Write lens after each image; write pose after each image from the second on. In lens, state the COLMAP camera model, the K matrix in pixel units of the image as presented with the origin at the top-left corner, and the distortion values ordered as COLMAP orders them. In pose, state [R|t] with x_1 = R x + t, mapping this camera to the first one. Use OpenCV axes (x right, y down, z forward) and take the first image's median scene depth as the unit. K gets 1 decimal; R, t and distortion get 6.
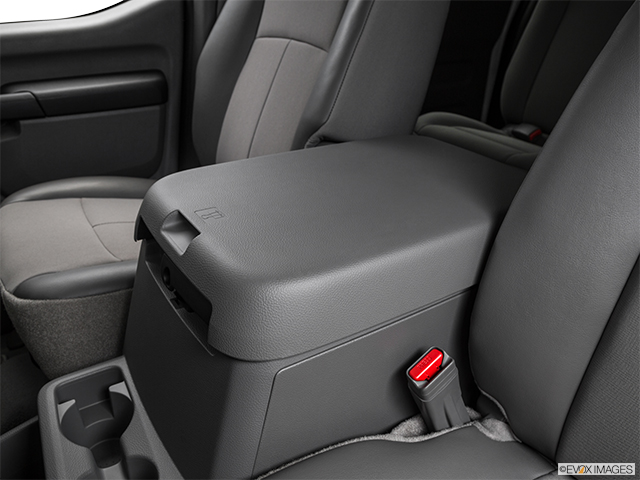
lens RADIAL K [[520.5, 0, 319.7], [0, 520.5, 244.4], [0, 0, 1]] dist [-0.084740, 0.028892]
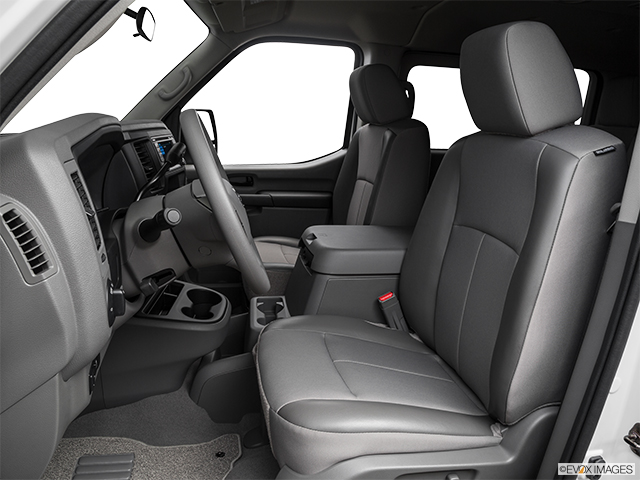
lens RADIAL K [[477.1, 0, 318.7], [0, 477.1, 237.4], [0, 0, 1]] dist [-0.116862, 0.048894]
pose [[0.926906, 0.107130, -0.359679, 0.565183], [-0.196173, 0.955341, -0.220997, 0.424587], [0.319941, 0.275403, 0.906527, -1.103119]]
